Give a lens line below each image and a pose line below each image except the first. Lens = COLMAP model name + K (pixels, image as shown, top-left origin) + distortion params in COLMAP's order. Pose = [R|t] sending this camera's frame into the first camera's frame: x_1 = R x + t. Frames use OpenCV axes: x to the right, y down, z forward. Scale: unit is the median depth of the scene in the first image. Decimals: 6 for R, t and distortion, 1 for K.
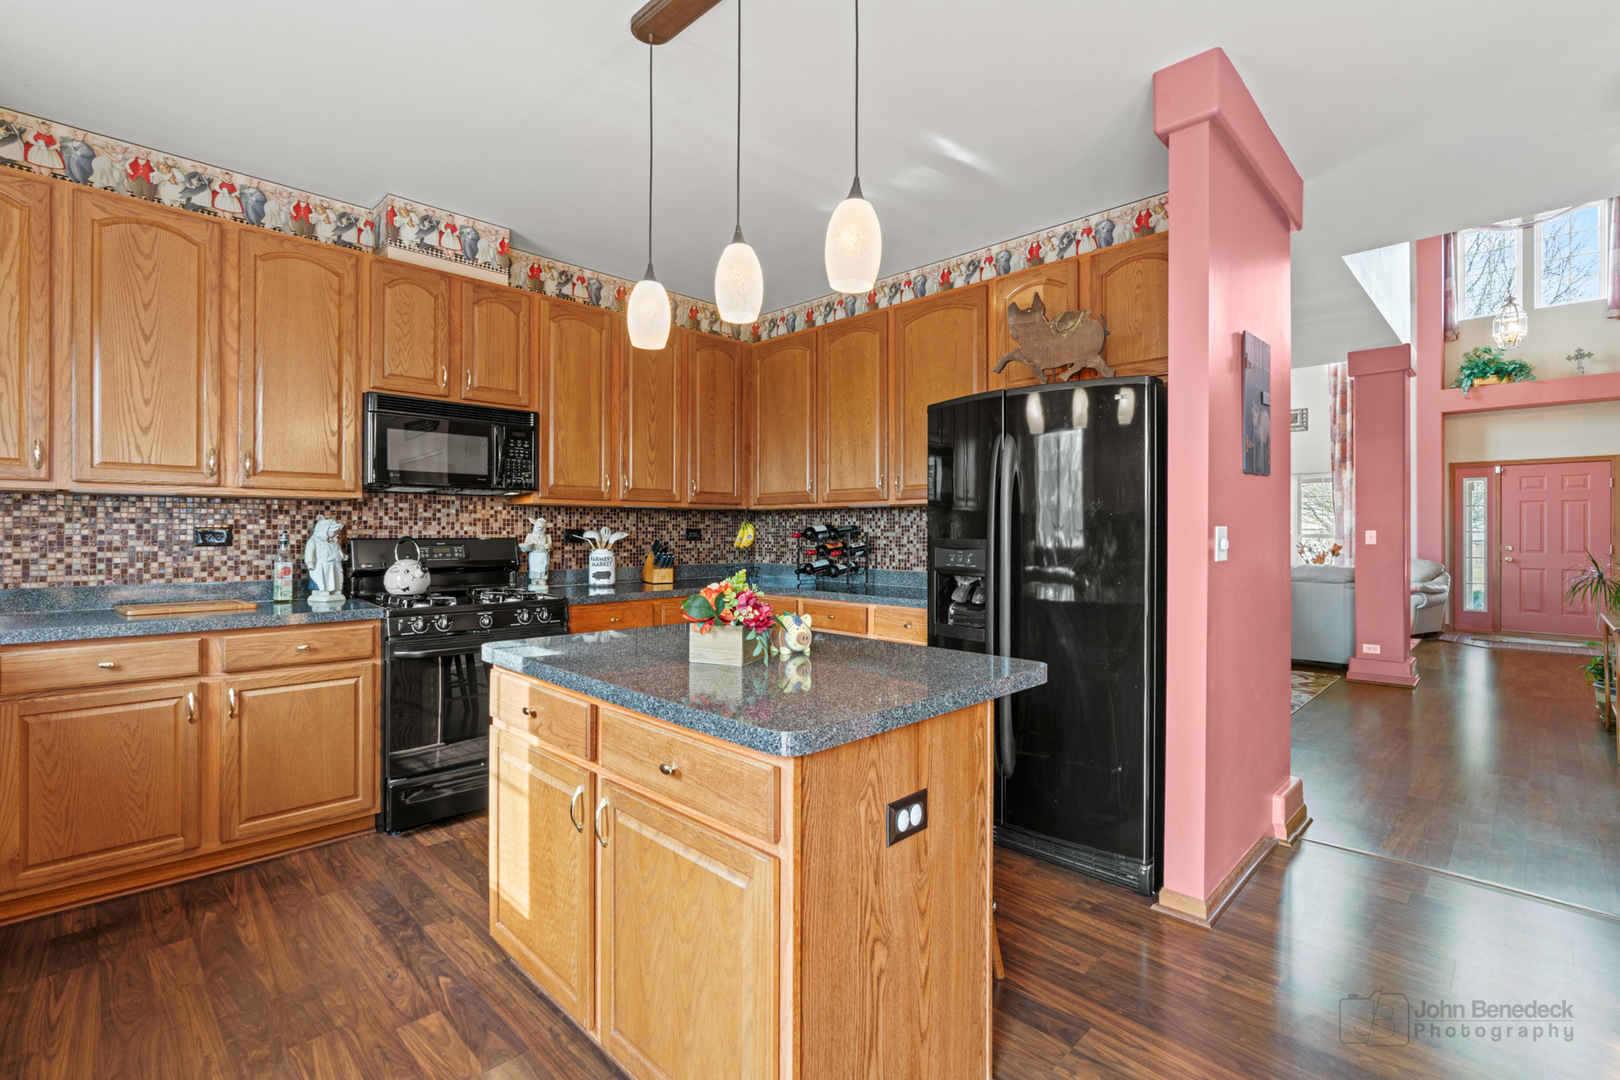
lens RADIAL K [[733.1, 0, 808.4], [0, 733.1, 528.1], [0, 0, 1]] dist [-0.000590, 0.000277]
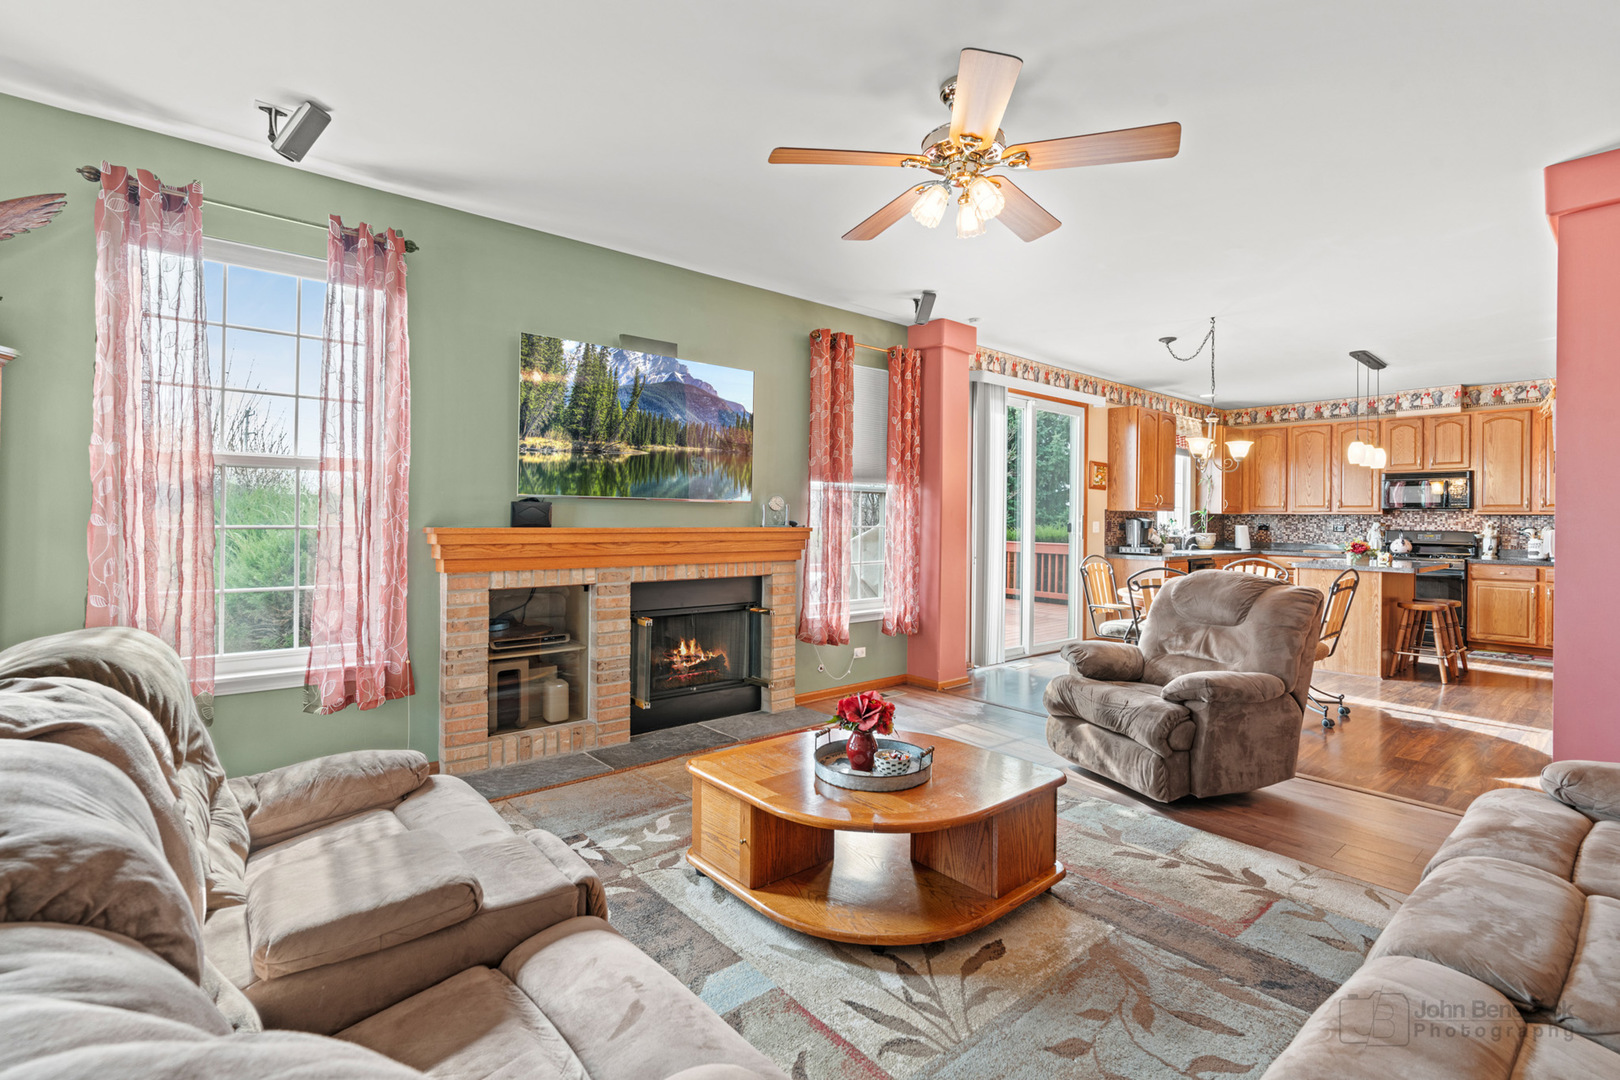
lens RADIAL K [[737.7, 0, 809.3], [0, 737.7, 517.8], [0, 0, 1]] dist [-0.002923, 0.000412]
pose [[-0.083086, -0.005632, -0.996526, 2.105090], [-0.006056, 0.999968, -0.005147, -0.002736], [0.996524, 0.005608, -0.083118, -0.780741]]
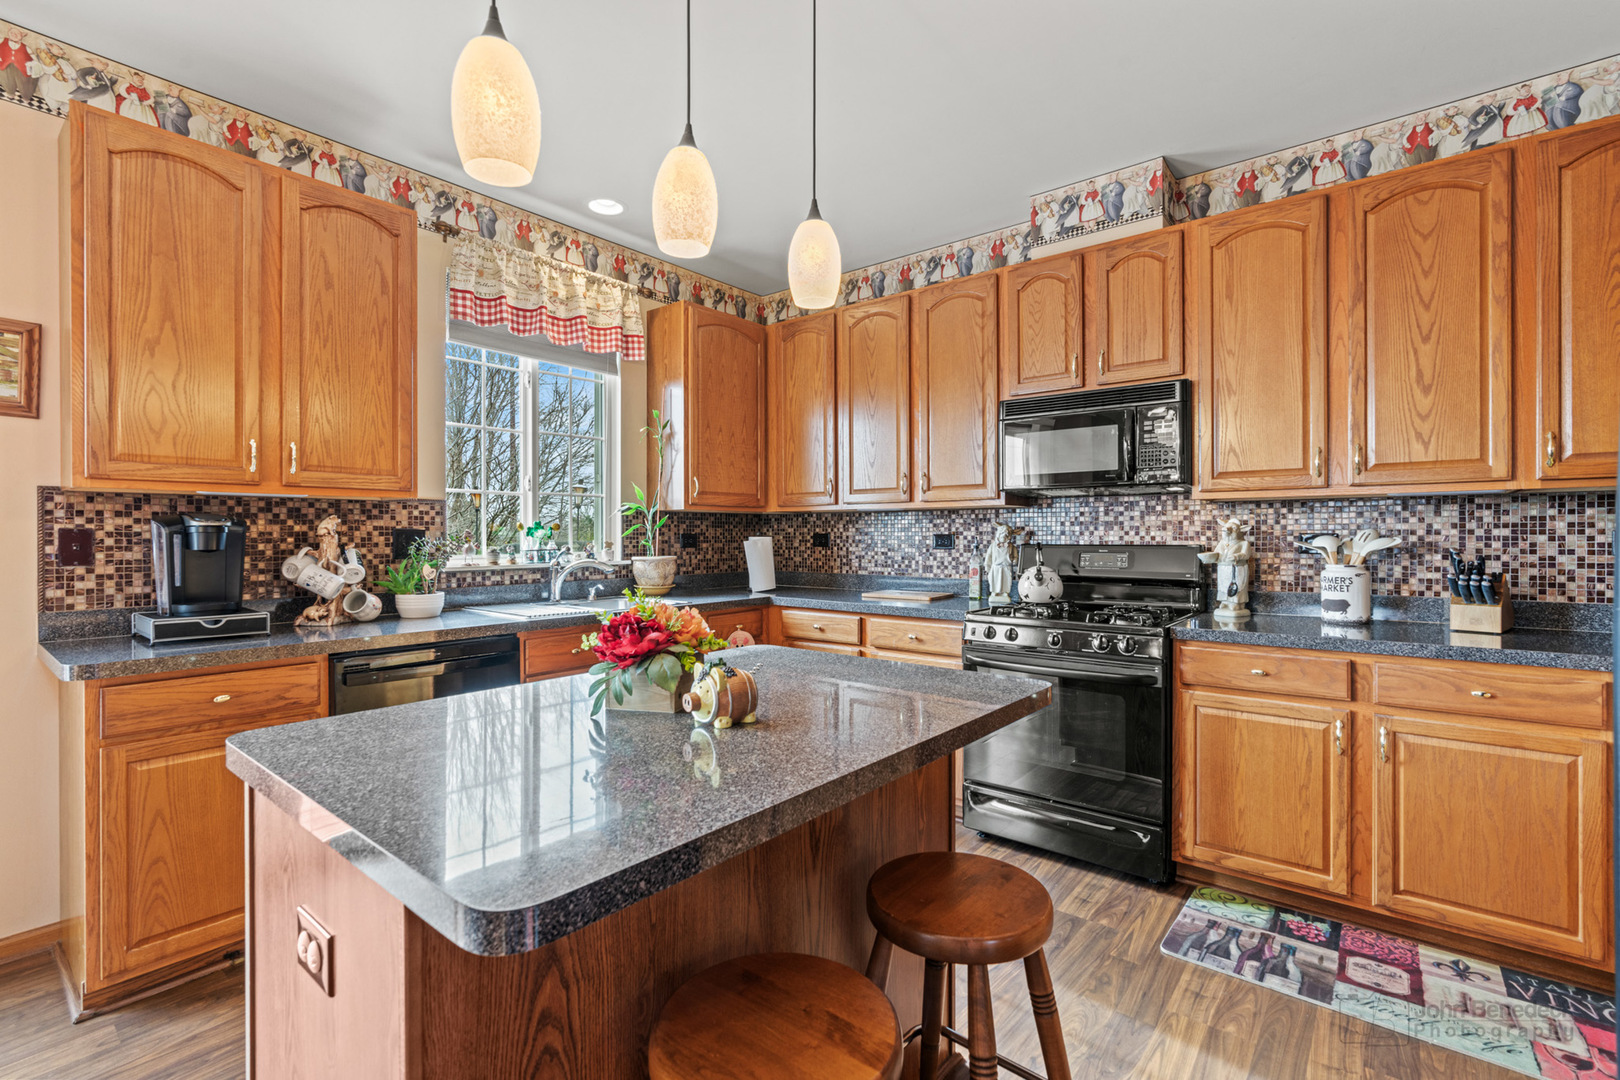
lens RADIAL K [[741.7, 0, 809.8], [0, 741.7, 535.0], [0, 0, 1]] dist [-0.004049, -0.000514]
pose [[0.102834, -0.002307, -0.994696, 0.397774], [0.006962, 0.999974, -0.001600, 0.001091], [0.994674, -0.006760, 0.102848, 0.607728]]
